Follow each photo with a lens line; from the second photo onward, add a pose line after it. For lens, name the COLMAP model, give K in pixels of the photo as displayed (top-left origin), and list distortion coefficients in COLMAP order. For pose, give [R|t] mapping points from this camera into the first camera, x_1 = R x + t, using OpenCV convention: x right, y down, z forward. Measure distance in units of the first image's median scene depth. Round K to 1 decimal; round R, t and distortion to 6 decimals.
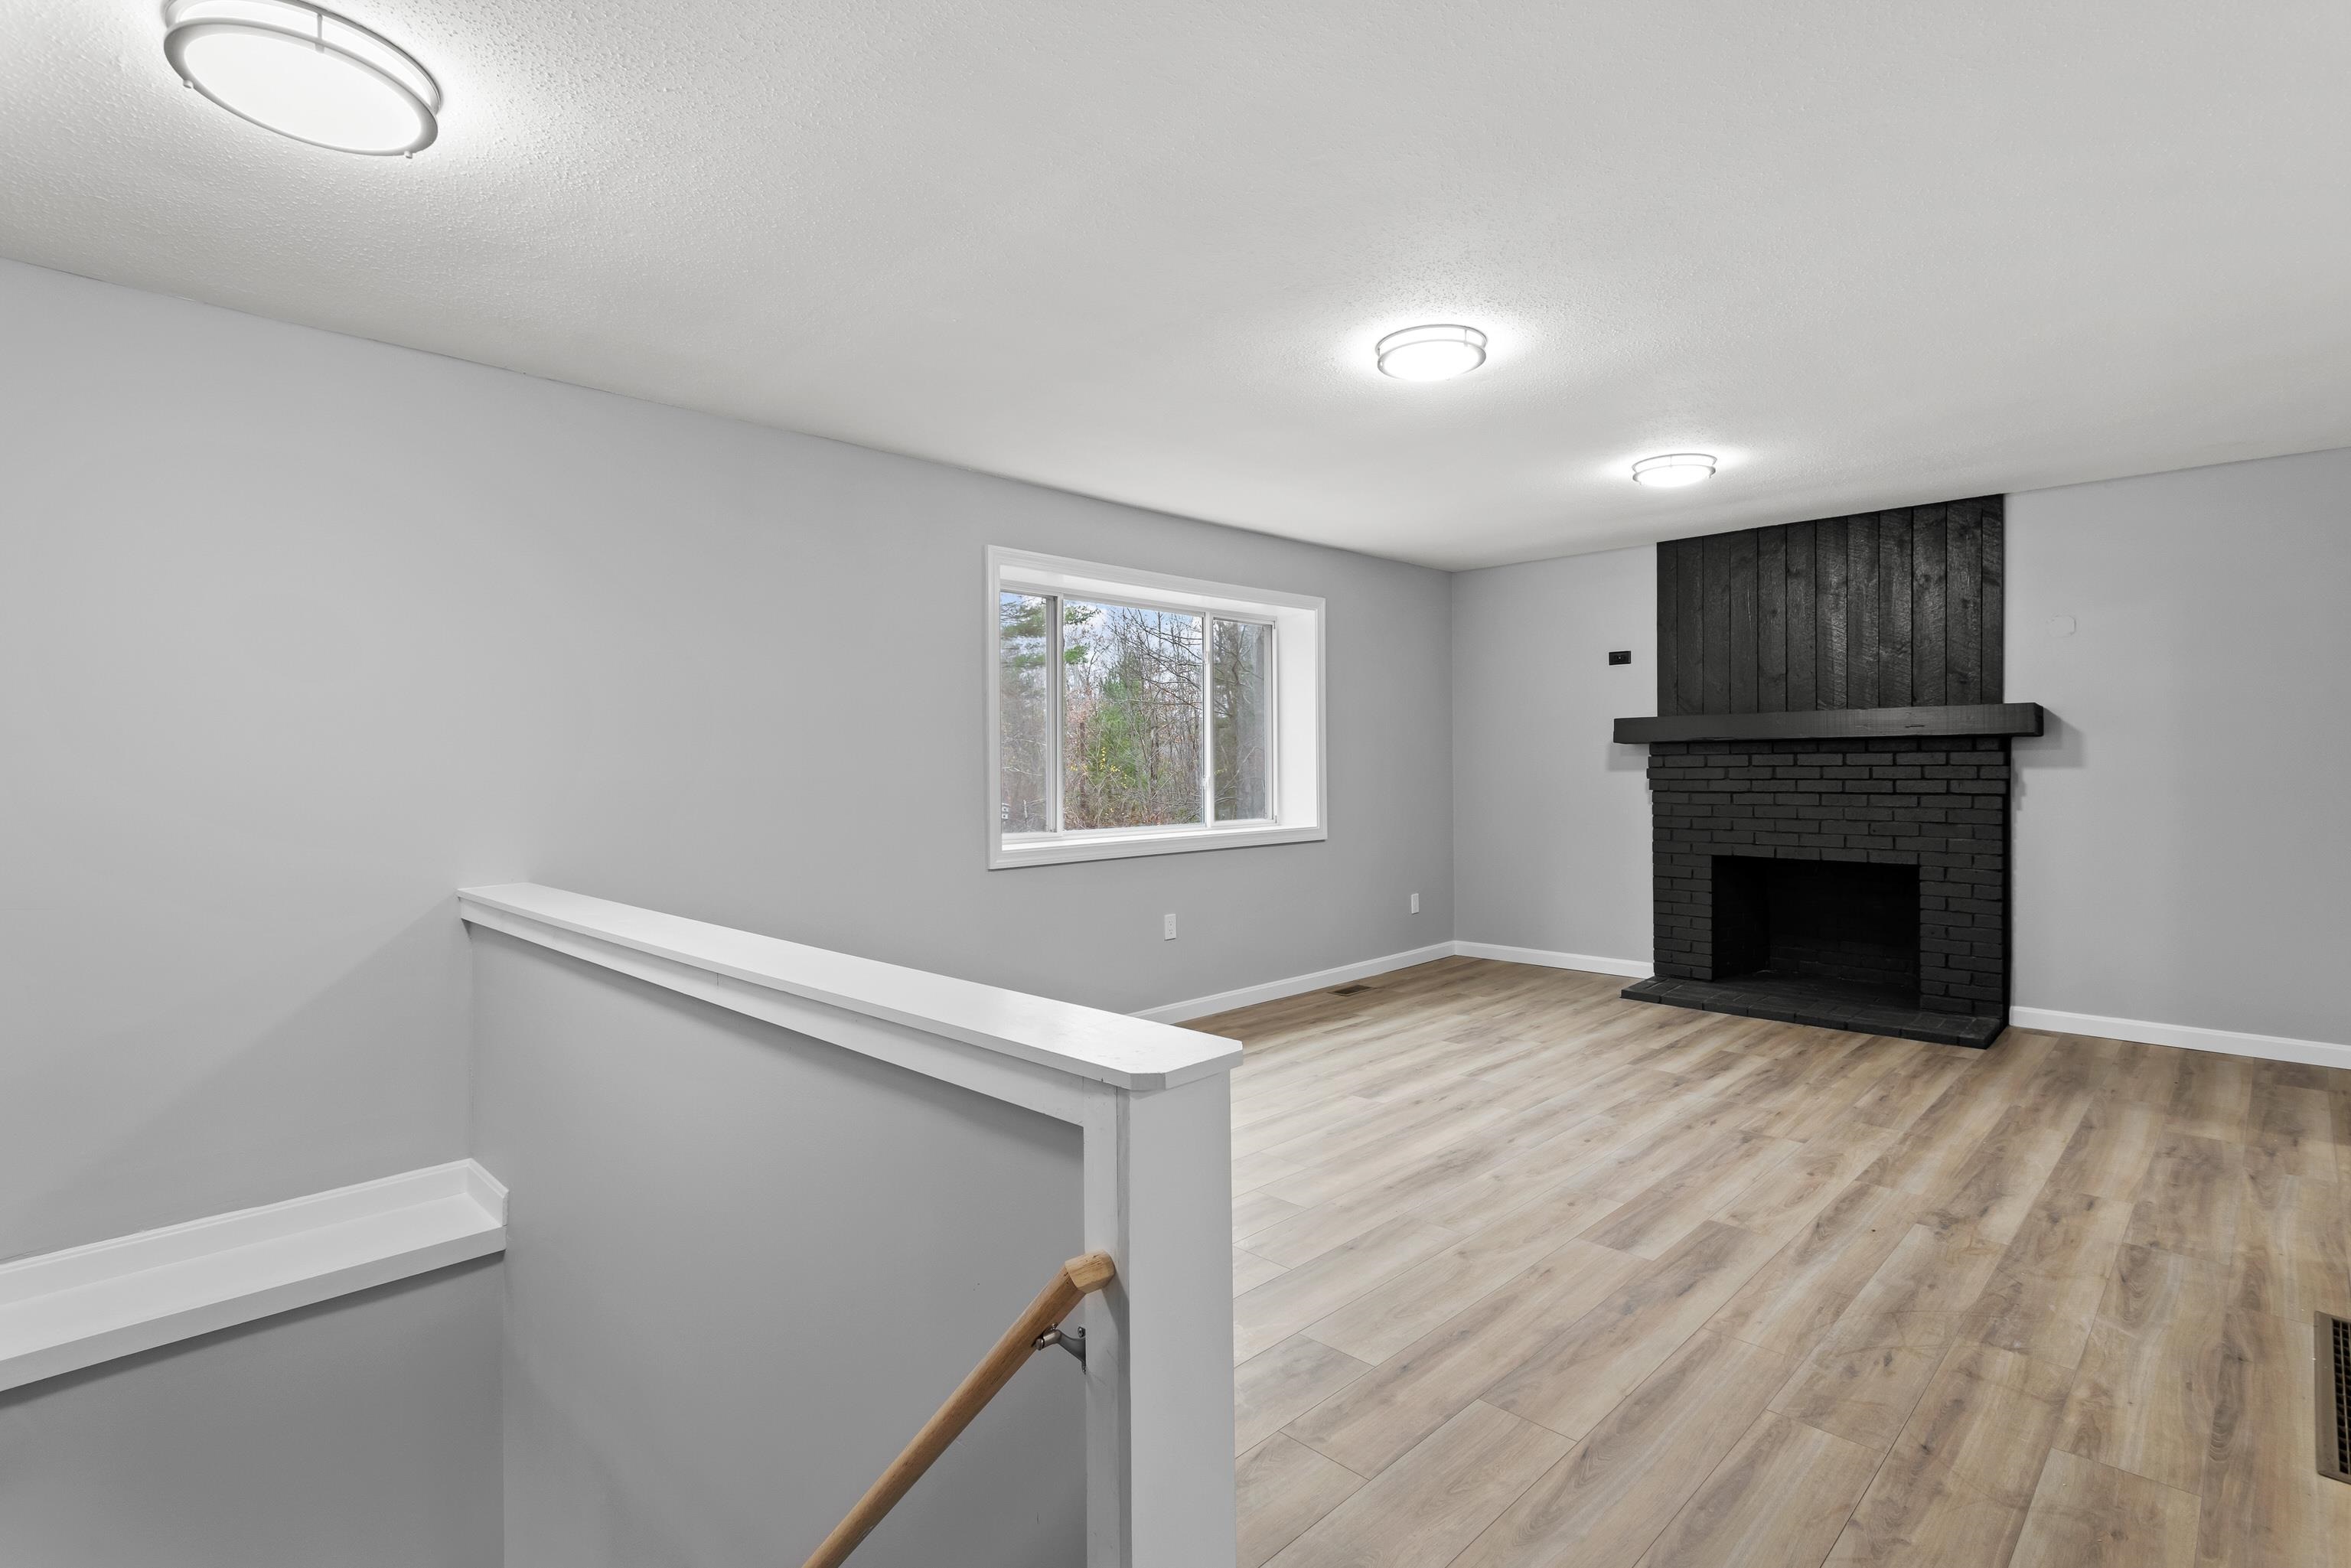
lens RADIAL K [[1134.0, 0, 1178.4], [0, 1134.0, 771.0], [0, 0, 1]] dist [0.001196, -0.000256]
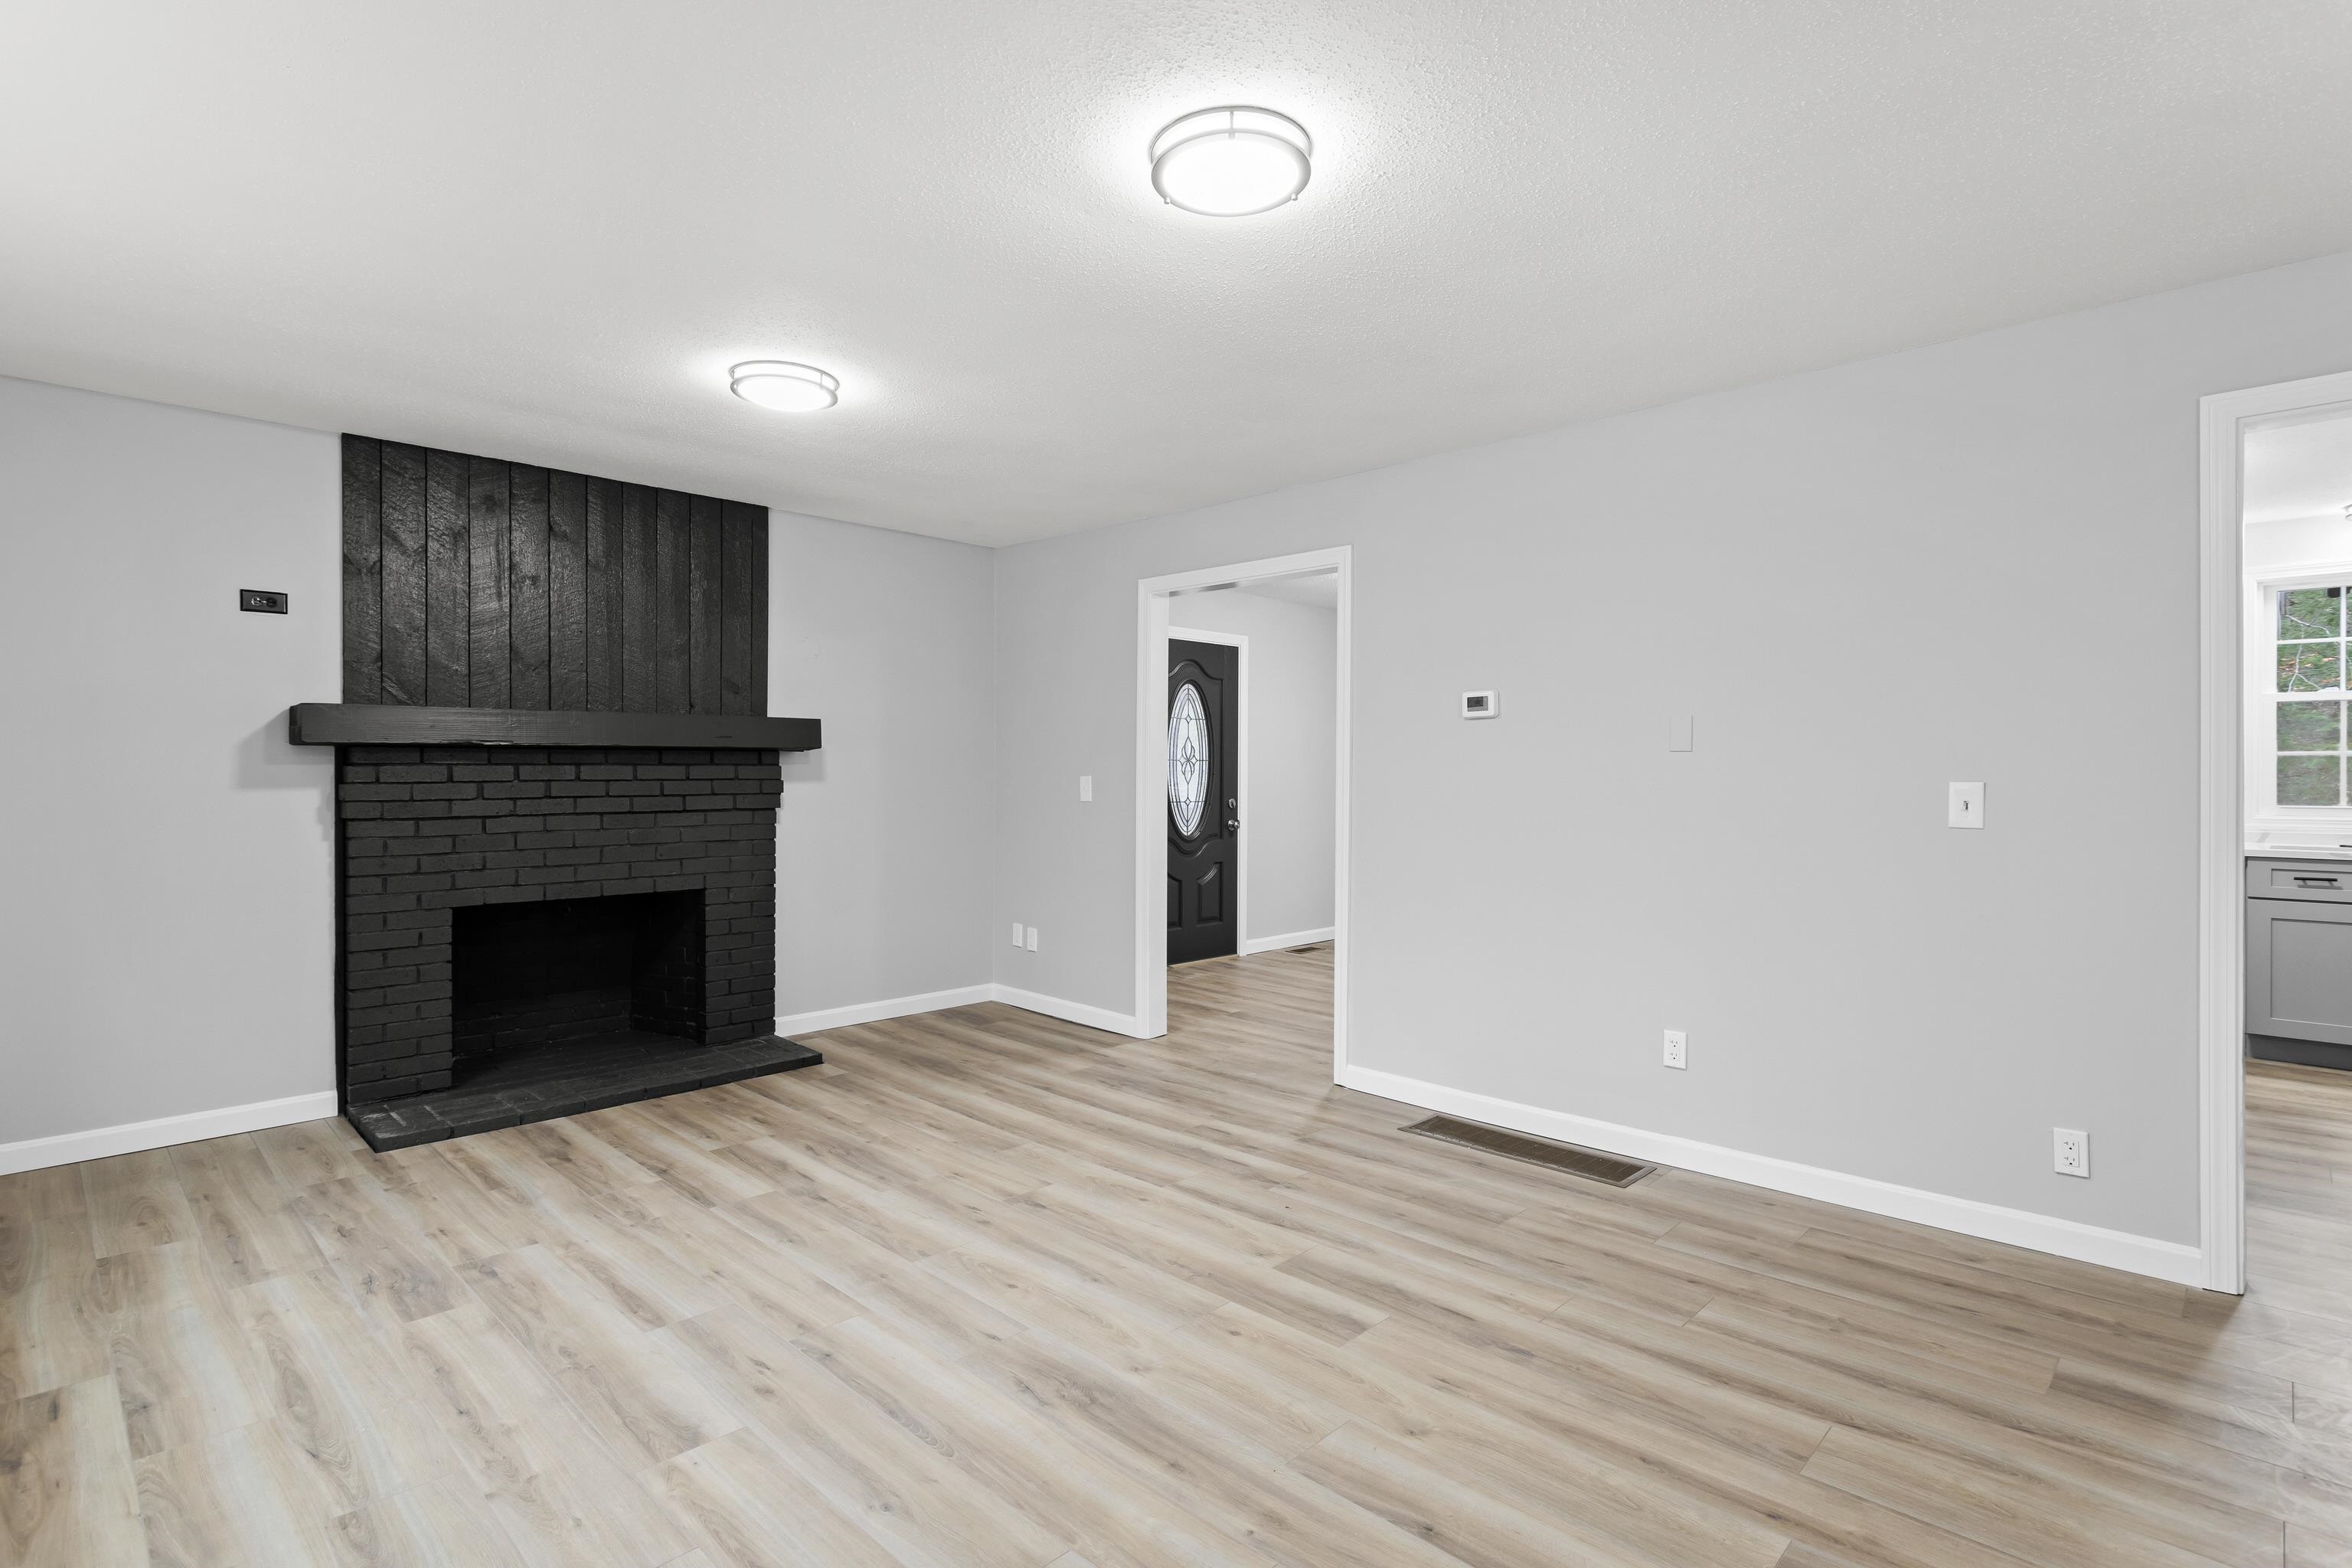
lens RADIAL K [[1143.1, 0, 1184.5], [0, 1143.1, 780.1], [0, 0, 1]] dist [0.001940, 0.000890]
pose [[-0.011873, -0.001880, 0.999928, -0.416550], [0.004685, 0.999987, 0.001936, -0.006795], [-0.999919, 0.004708, -0.011864, 0.956940]]
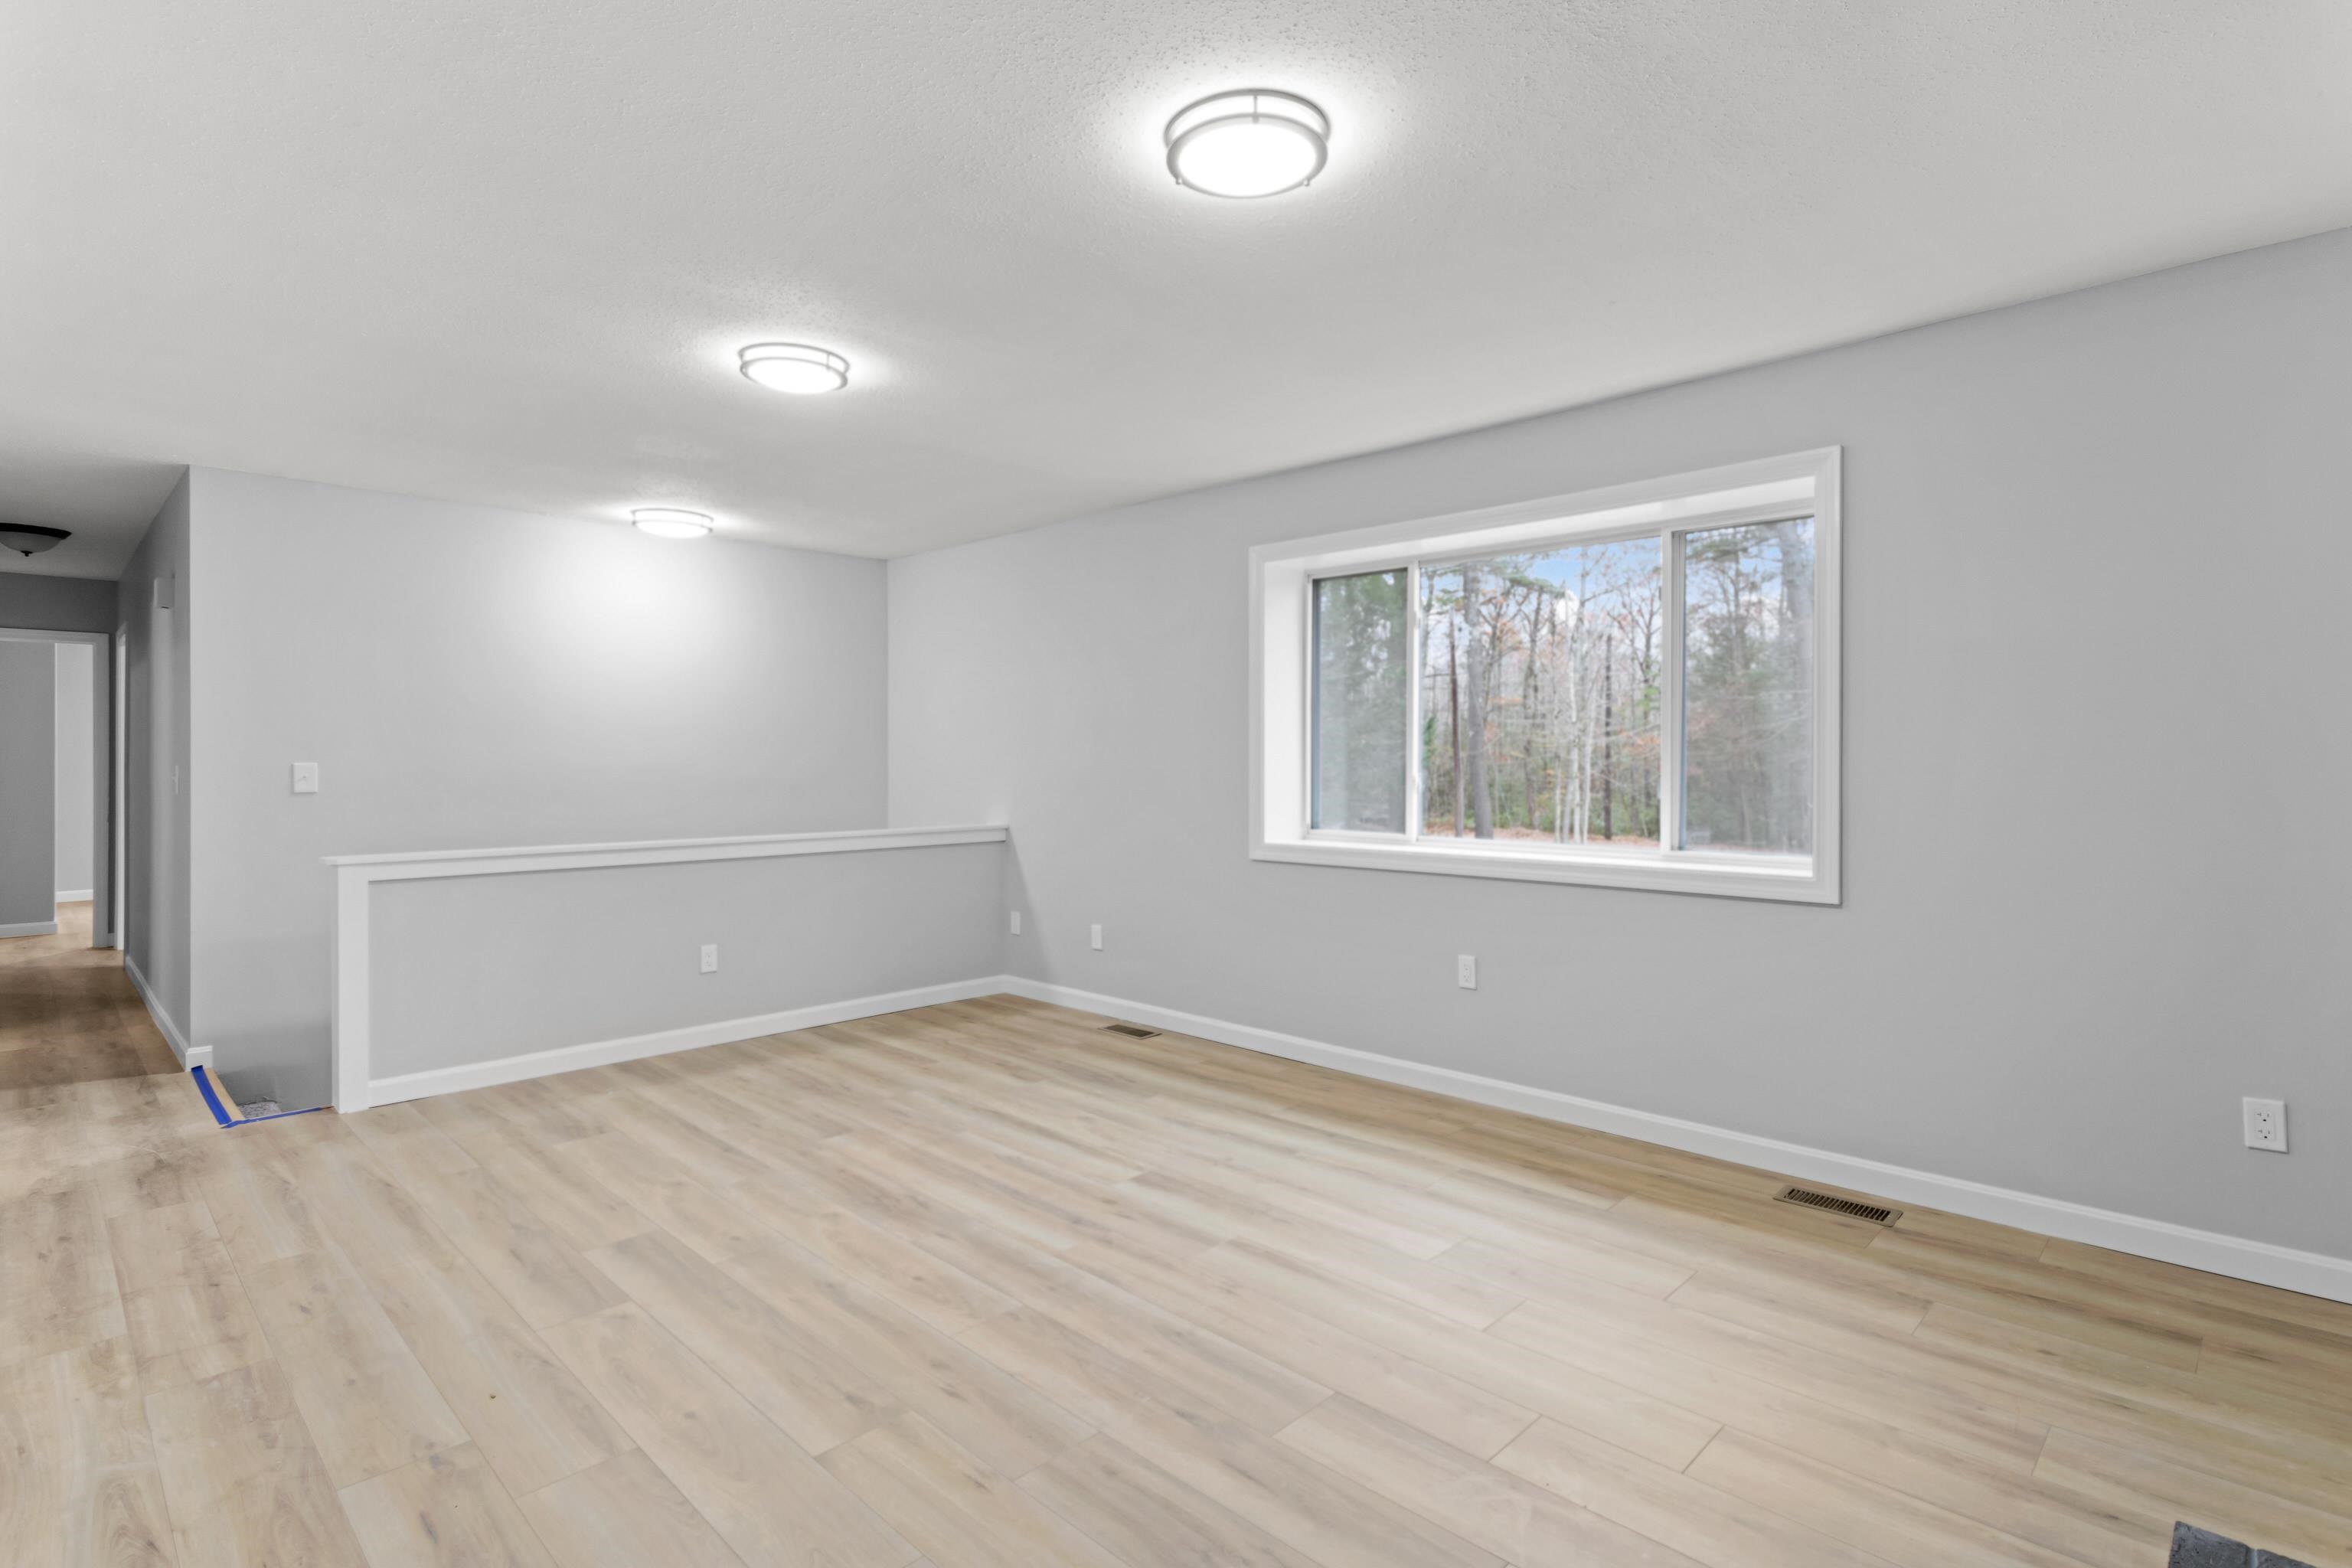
lens RADIAL K [[1135.2, 0, 1183.0], [0, 1135.2, 753.5], [0, 0, 1]] dist [0.002105, -0.000026]
pose [[0.008088, 0.004060, -0.999959, 1.172534], [-0.003678, 0.999985, 0.004030, -0.018654], [0.999961, 0.003645, 0.008103, 1.245748]]
